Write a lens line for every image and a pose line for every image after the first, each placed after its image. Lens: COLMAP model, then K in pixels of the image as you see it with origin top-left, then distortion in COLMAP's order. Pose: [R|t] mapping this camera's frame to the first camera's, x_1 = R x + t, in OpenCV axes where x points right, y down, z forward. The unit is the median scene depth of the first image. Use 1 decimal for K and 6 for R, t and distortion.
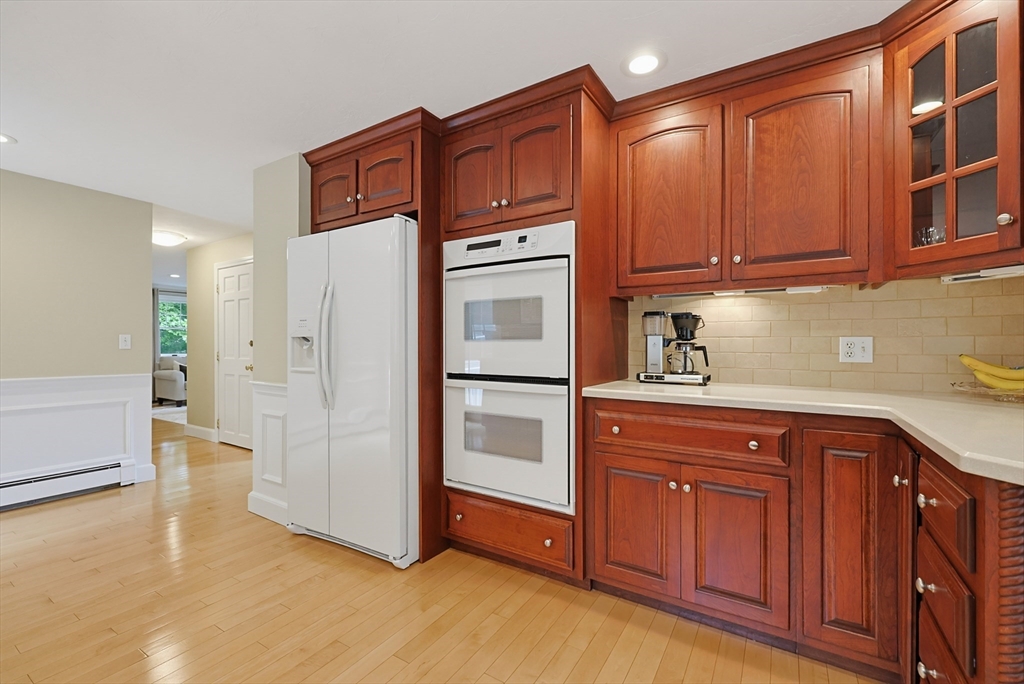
lens RADIAL K [[444.8, 0, 504.3], [0, 444.8, 343.0], [0, 0, 1]] dist [0.000876, 0.001010]
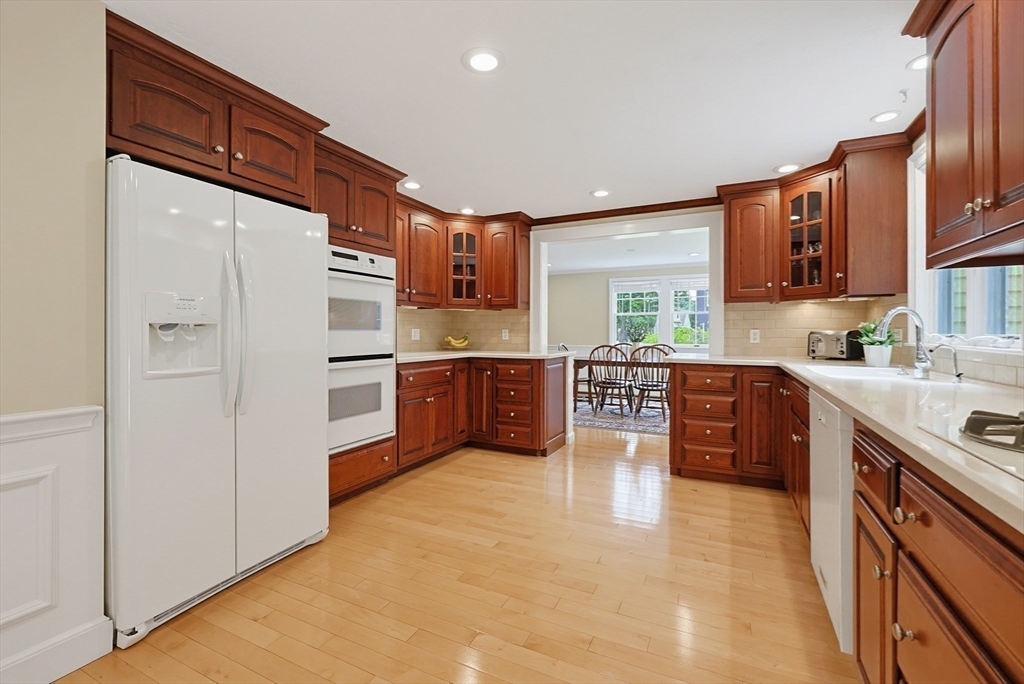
lens RADIAL K [[444.8, 0, 510.2], [0, 444.8, 332.1], [0, 0, 1]] dist [0.000876, 0.001010]
pose [[-0.112752, -0.005019, 0.993611, -1.325529], [-0.008542, 0.999955, 0.004082, -0.009619], [-0.993586, -0.008027, -0.112790, 0.649802]]
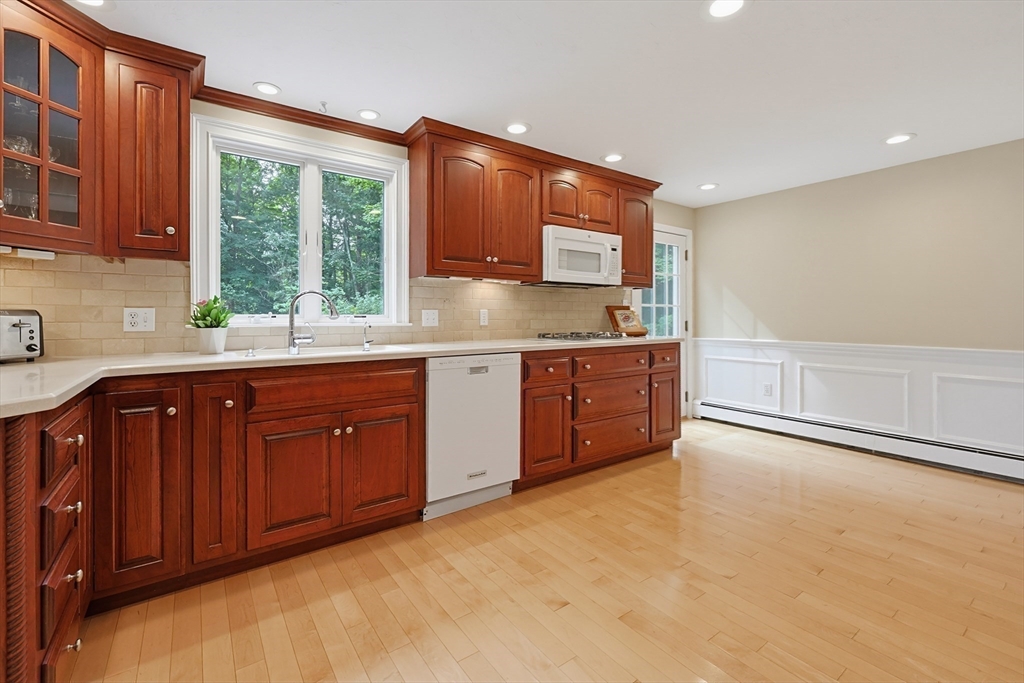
lens RADIAL K [[444.8, 0, 519.5], [0, 444.8, 313.9], [0, 0, 1]] dist [0.000876, 0.001010]
pose [[-0.358821, -0.007839, -0.933374, 0.341001], [0.006745, 0.999917, -0.010991, 0.005544], [0.933382, -0.010239, -0.358738, 0.546455]]
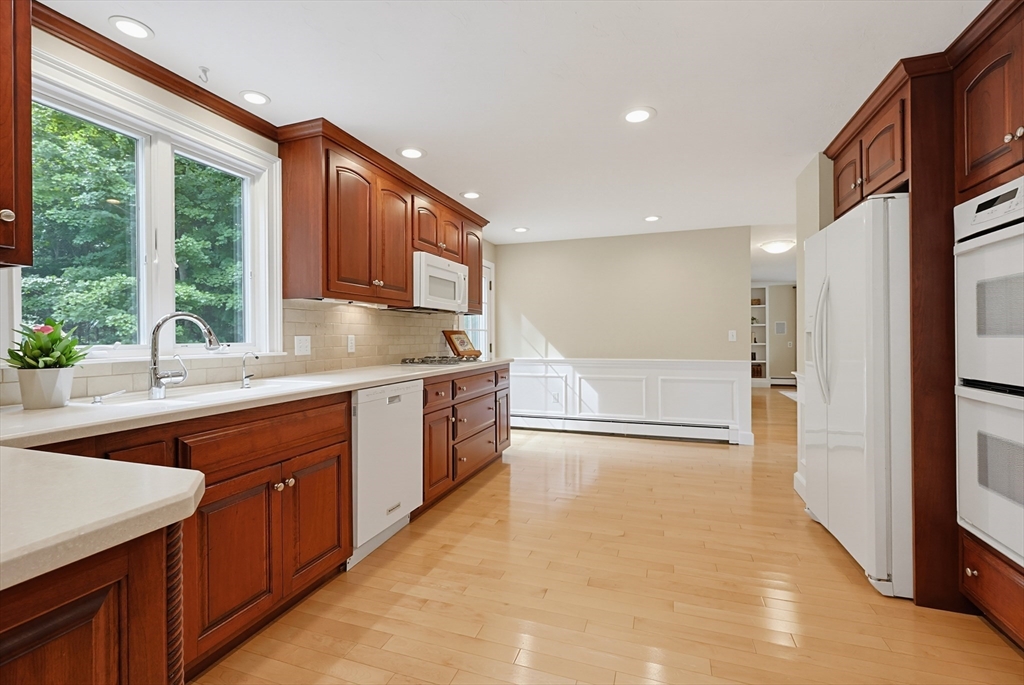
lens RADIAL K [[444.8, 0, 513.5], [0, 444.8, 336.6], [0, 0, 1]] dist [0.000876, 0.001010]
pose [[0.232966, -0.003325, -0.972479, 0.447794], [0.013518, 0.999909, -0.000181, -0.013982], [0.972391, -0.013104, 0.232990, 0.084260]]
